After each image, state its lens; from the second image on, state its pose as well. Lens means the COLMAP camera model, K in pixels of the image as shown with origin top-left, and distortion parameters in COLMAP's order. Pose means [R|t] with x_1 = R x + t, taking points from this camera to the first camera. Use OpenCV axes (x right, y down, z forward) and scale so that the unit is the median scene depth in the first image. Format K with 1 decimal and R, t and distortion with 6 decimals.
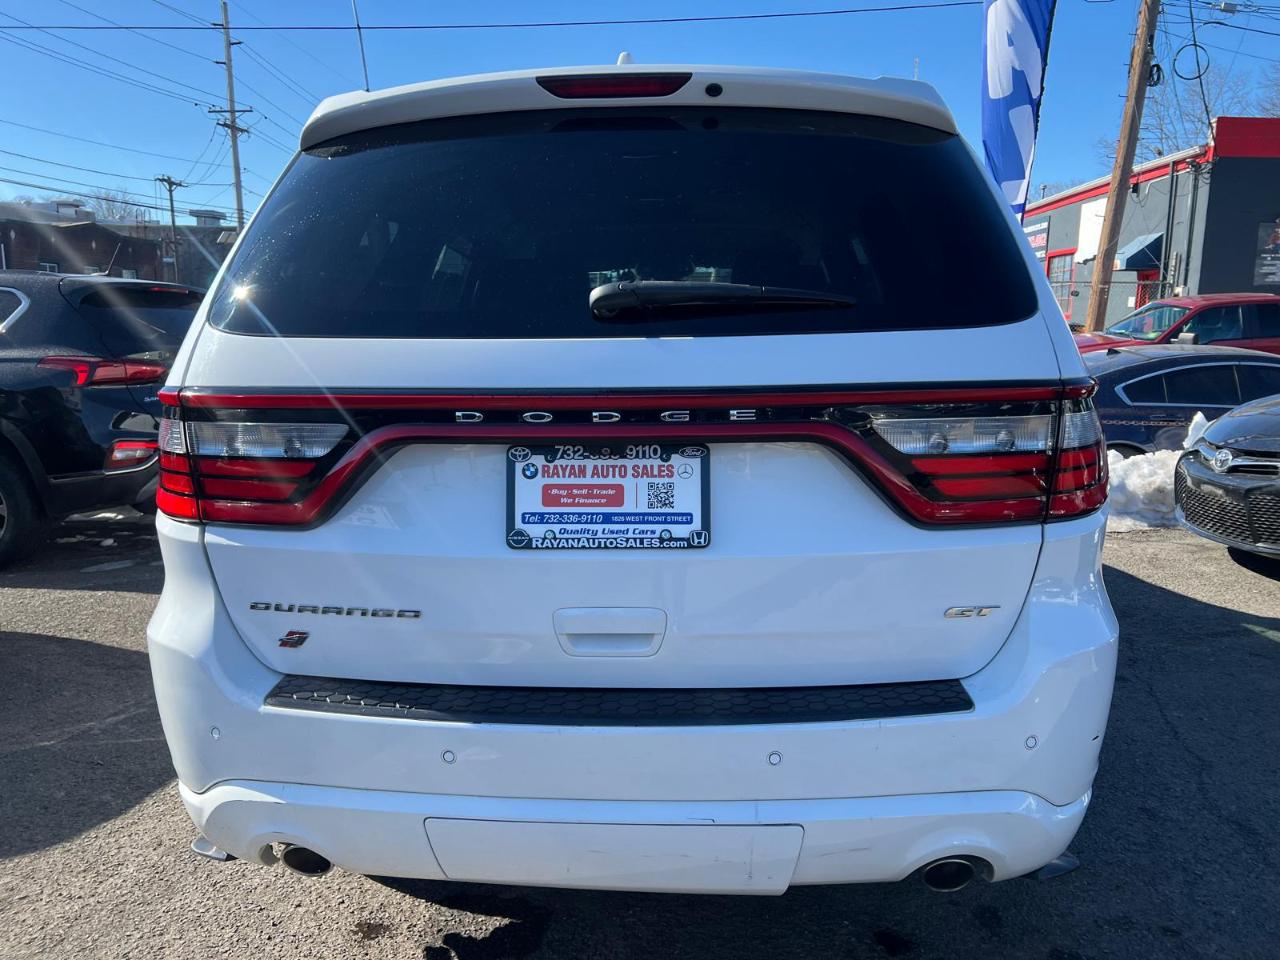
lens RADIAL K [[971.9, 0, 644.7], [0, 971.9, 484.1], [0, 0, 1]] dist [0.049951, -0.053988]
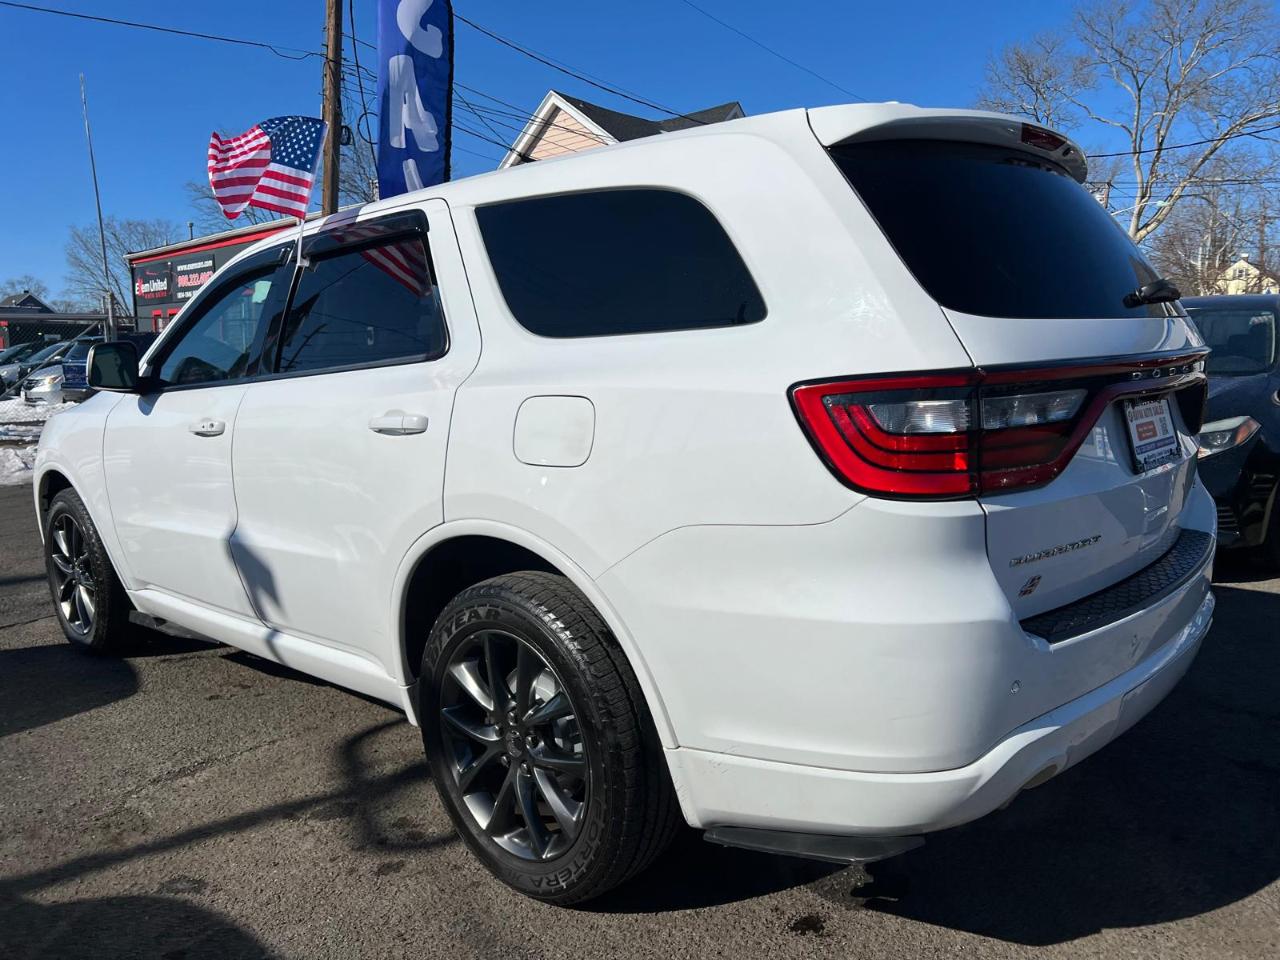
lens RADIAL K [[971.9, 0, 643.2], [0, 971.9, 482.0], [0, 0, 1]] dist [0.049951, -0.053988]
pose [[0.635664, -0.117973, 0.762898, -1.312396], [0.150769, 0.988195, 0.027188, -0.051411], [-0.757100, 0.097738, 0.645947, 0.526835]]
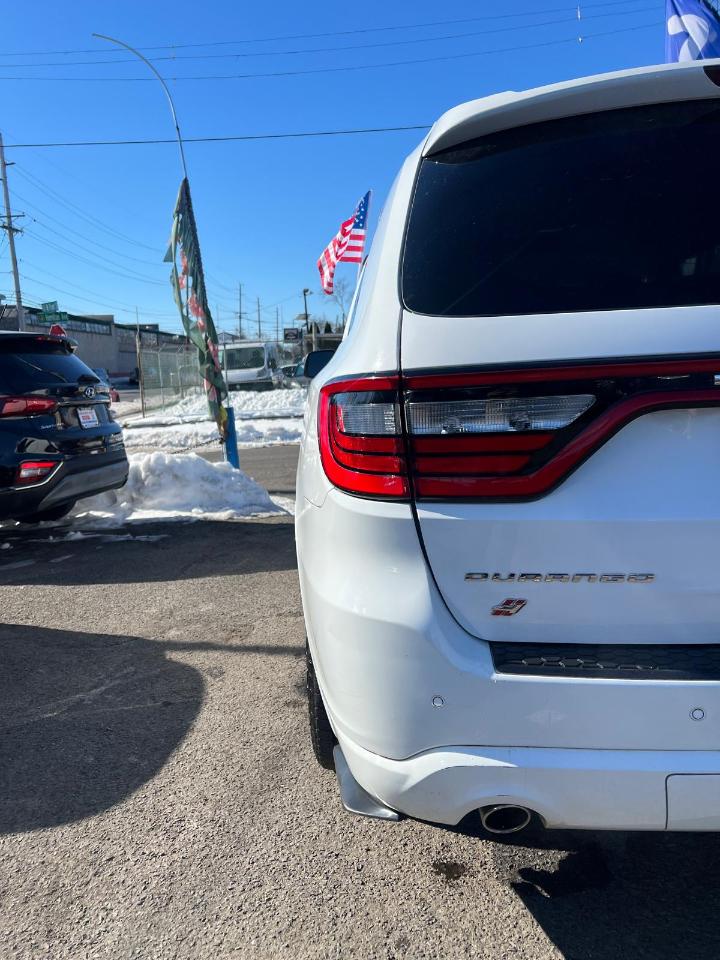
lens RADIAL K [[728.9, 0, 355.8], [0, 728.9, 483.5], [0, 0, 1]] dist [0.049951, -0.053988]
pose [[0.998078, -0.043325, 0.044312, -0.484294], [0.043686, 0.999019, -0.007207, 0.022056], [-0.043956, 0.009129, 0.998992, 0.200433]]
